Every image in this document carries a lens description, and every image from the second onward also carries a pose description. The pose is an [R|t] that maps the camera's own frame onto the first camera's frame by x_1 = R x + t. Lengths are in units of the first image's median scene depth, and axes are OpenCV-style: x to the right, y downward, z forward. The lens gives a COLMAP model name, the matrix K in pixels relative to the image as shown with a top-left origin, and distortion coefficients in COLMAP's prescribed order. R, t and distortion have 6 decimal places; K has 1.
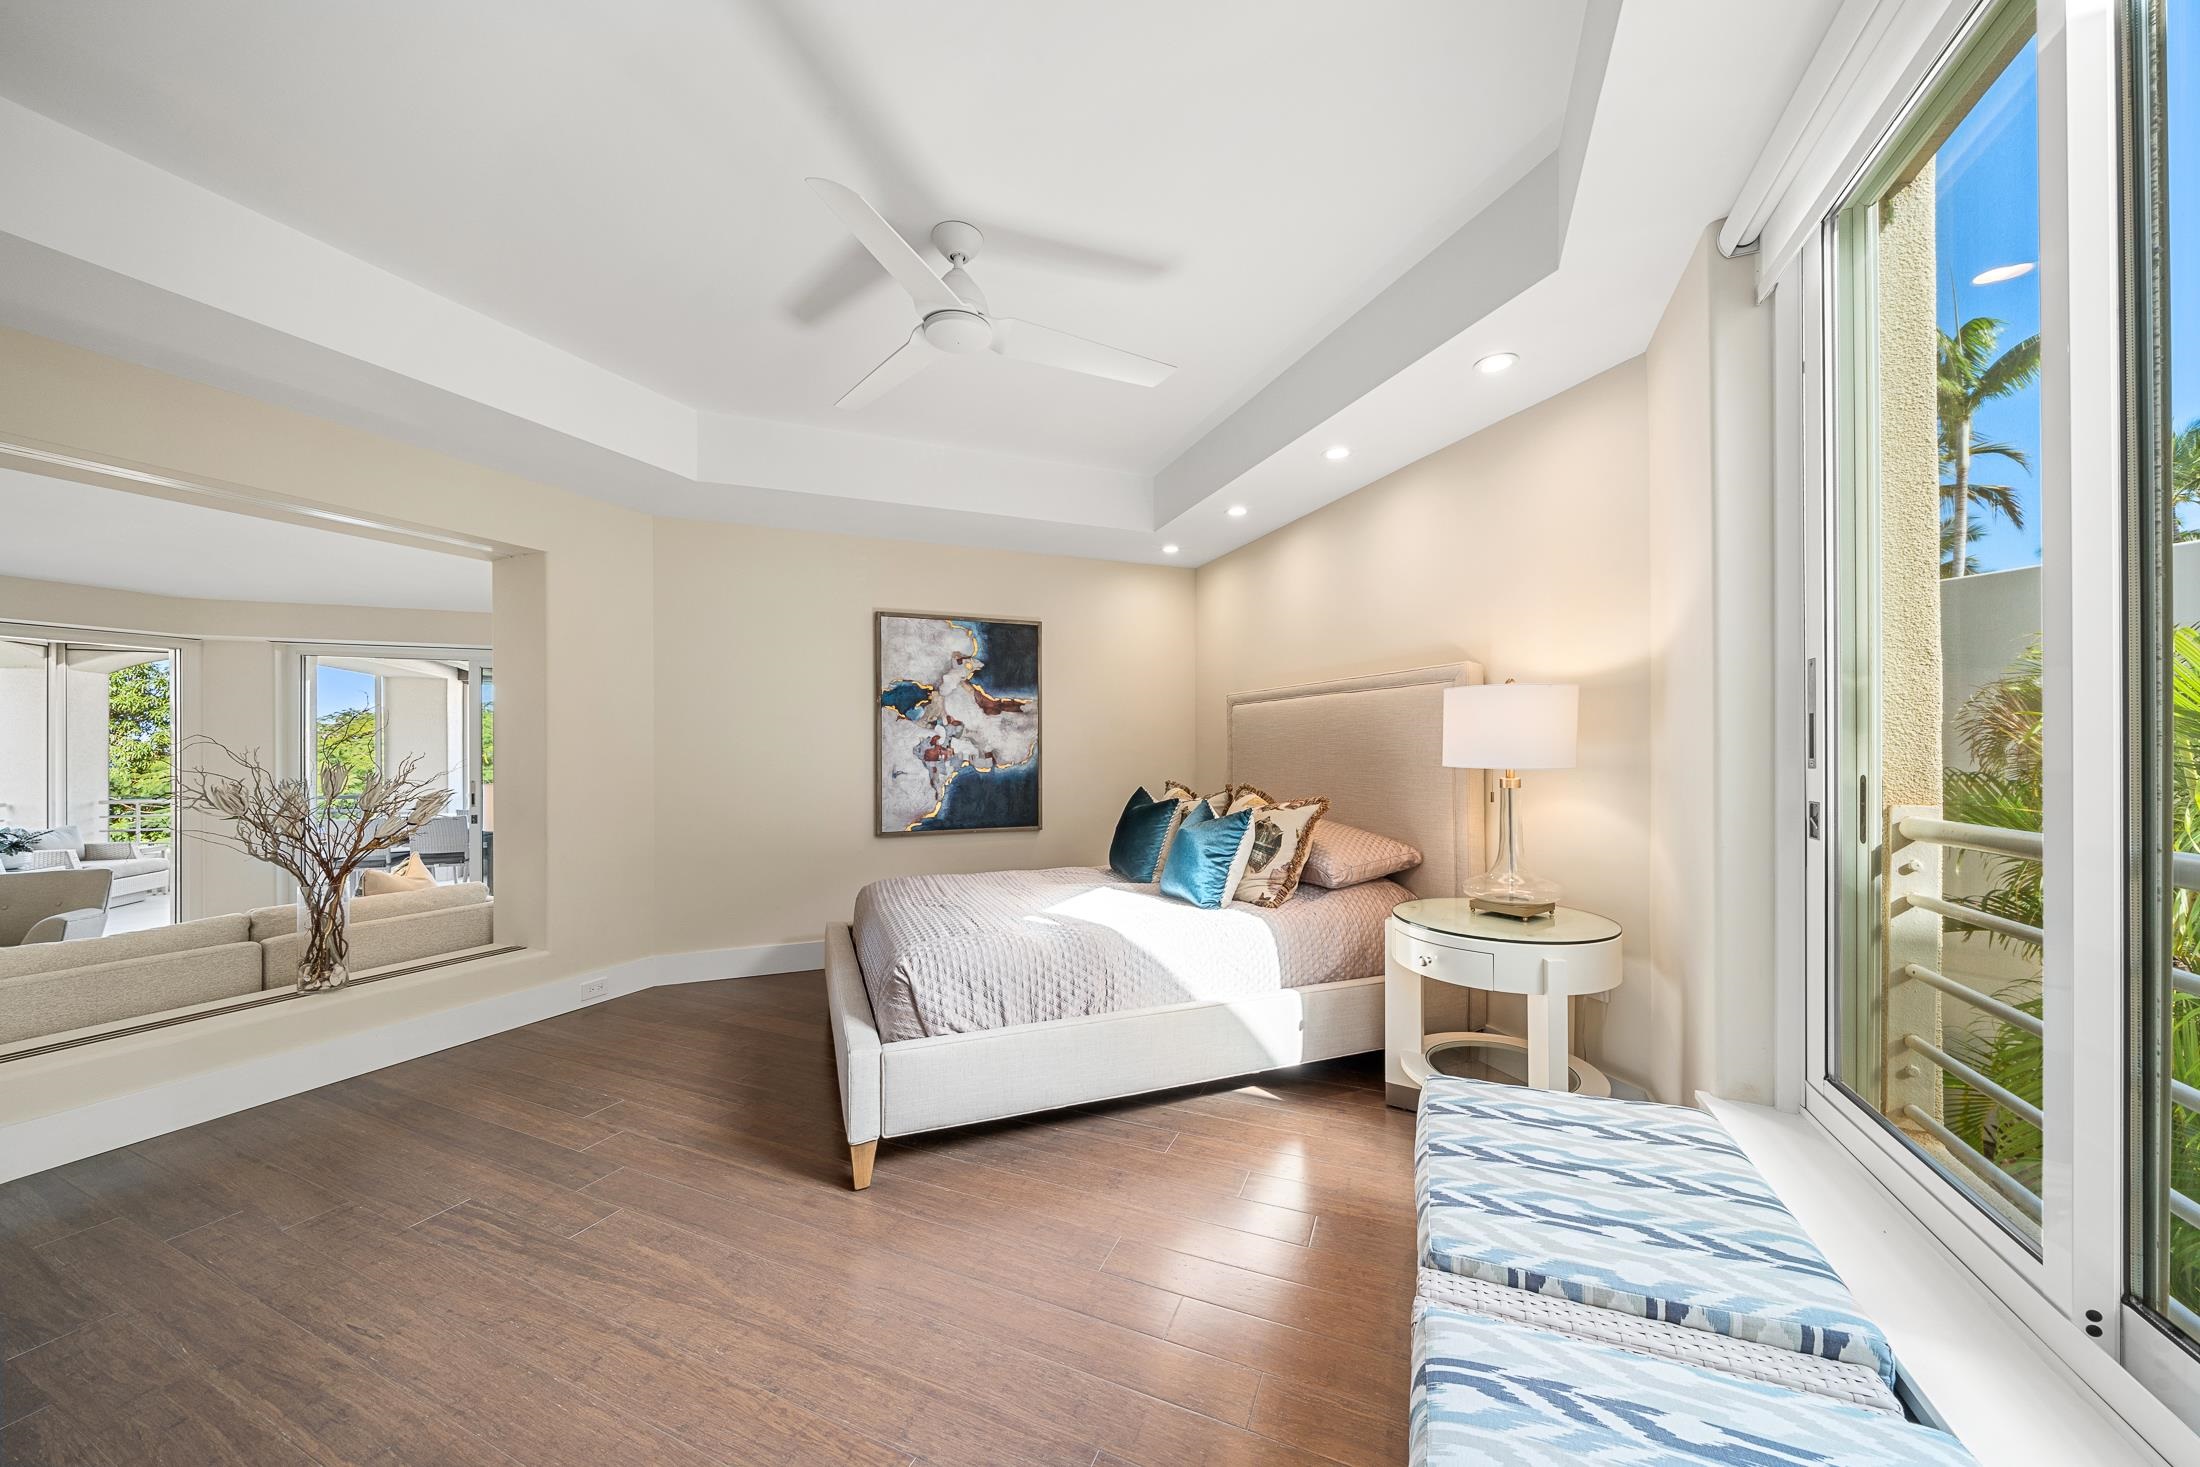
lens RADIAL K [[764.2, 0, 1099.2], [0, 764.2, 747.6], [0, 0, 1]] dist [0.001701, -0.000064]
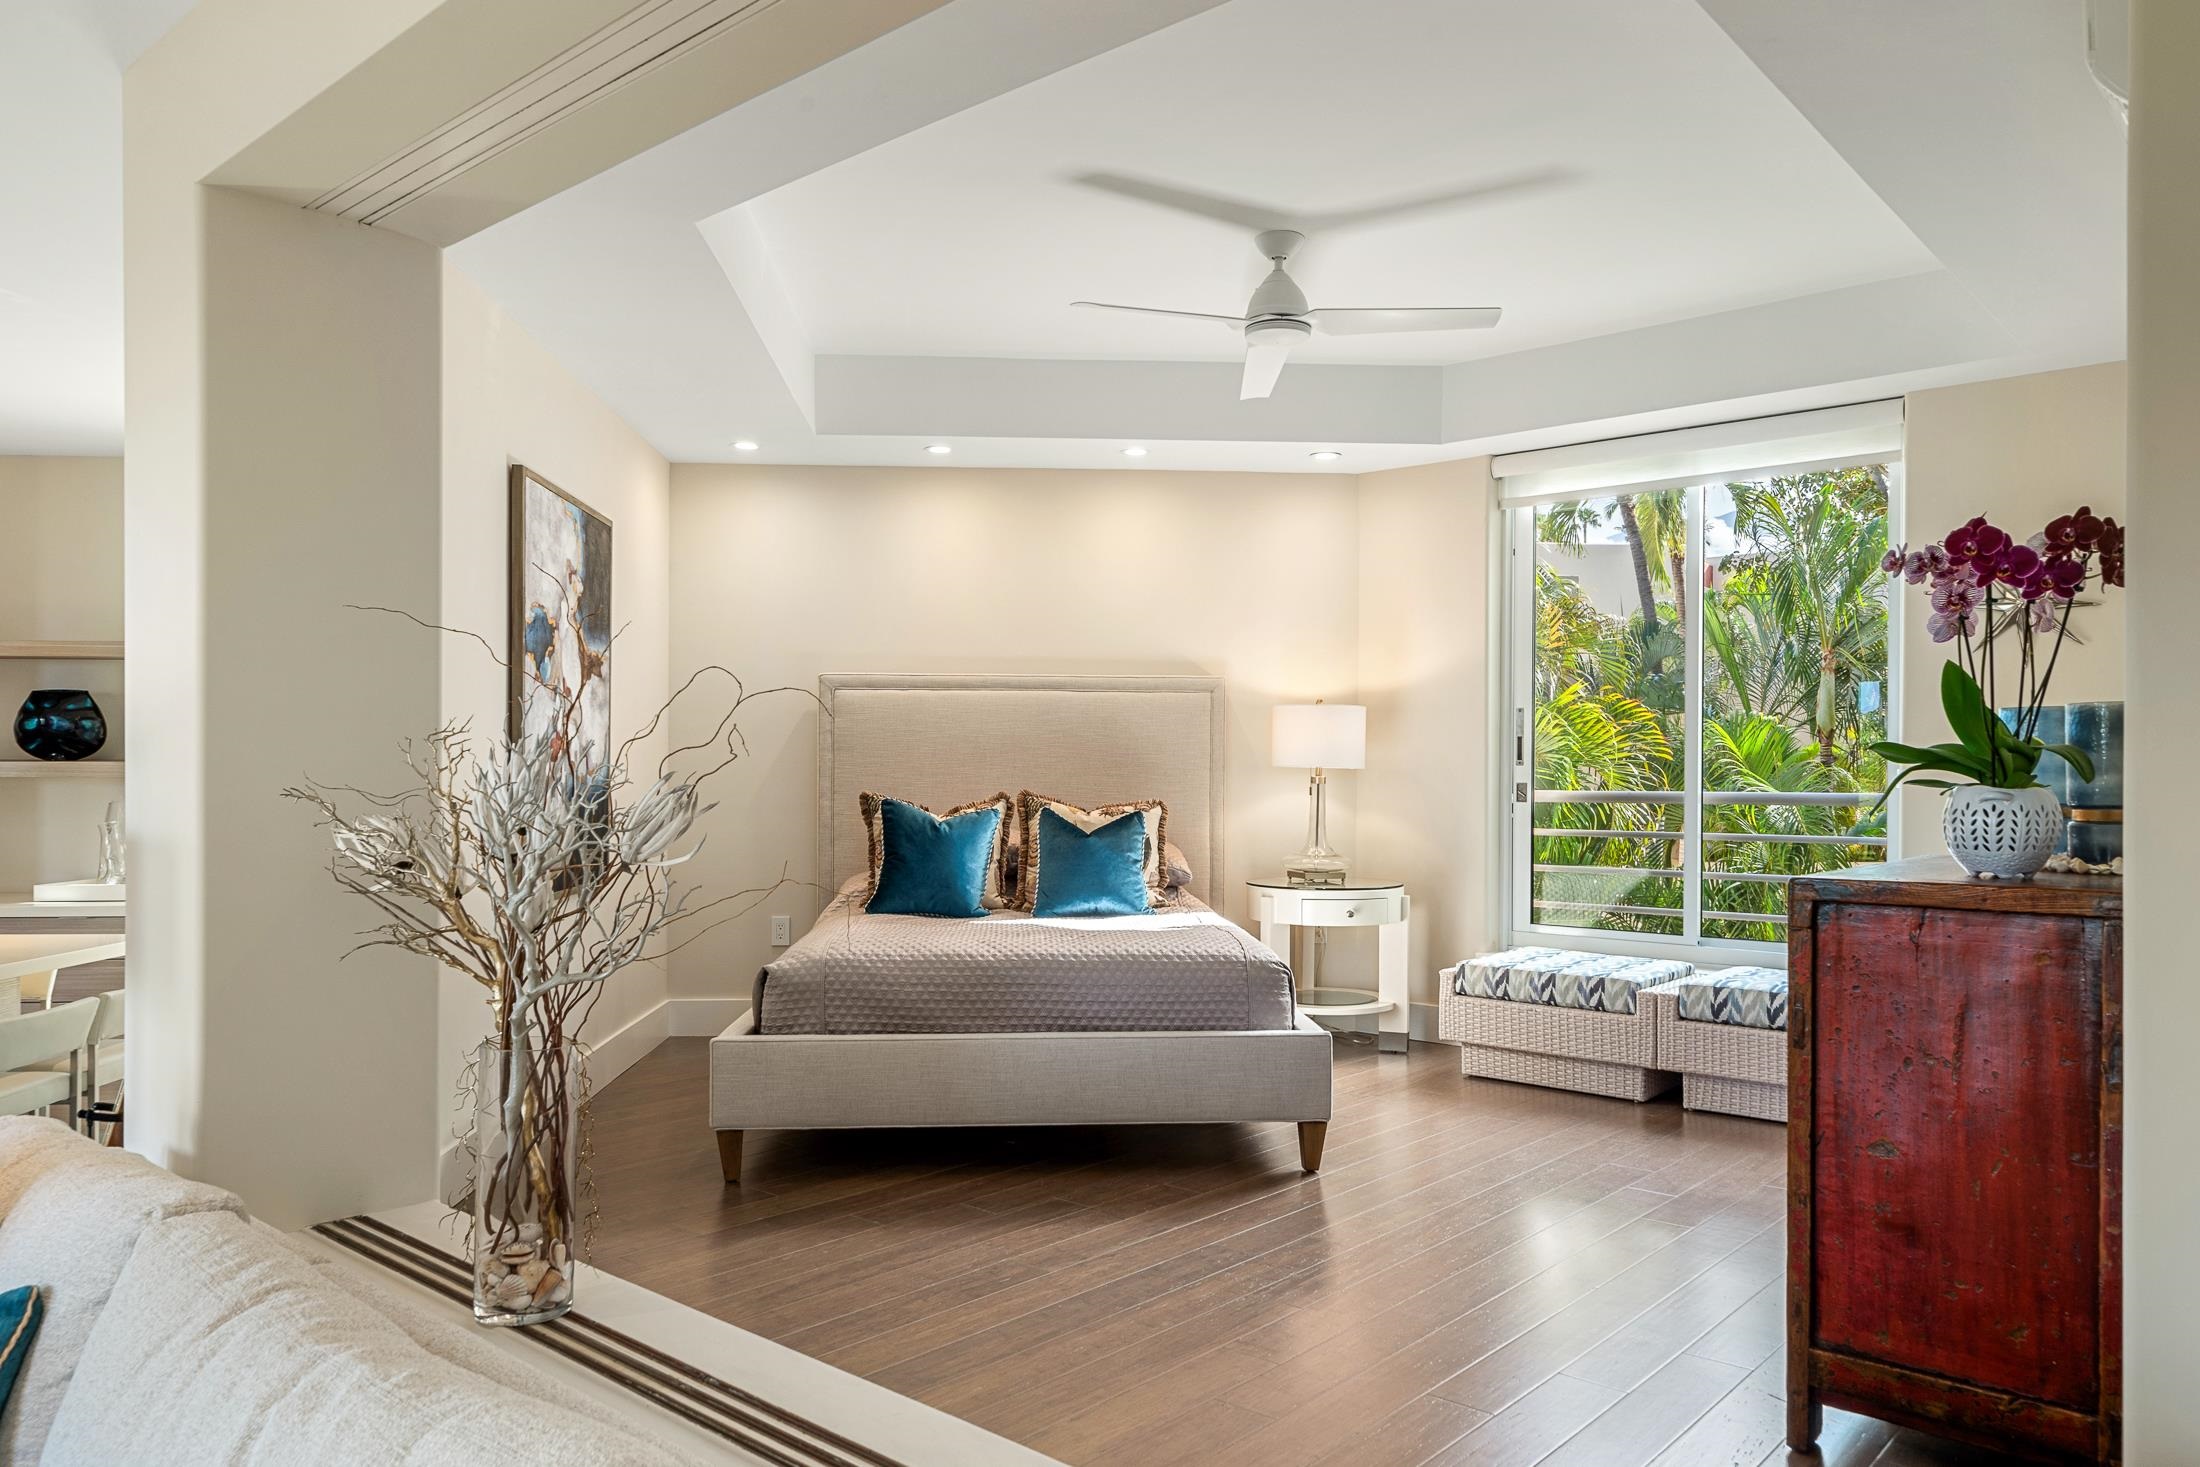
lens RADIAL K [[1498.5, 0, 1096.8], [0, 1498.5, 744.7], [0, 0, 1]] dist [0.008975, 0.000600]
pose [[0.297373, 0.019488, 0.954563, -1.510047], [-0.013094, 0.999781, -0.016332, 0.025855], [-0.954672, -0.007642, 0.297563, 0.438772]]
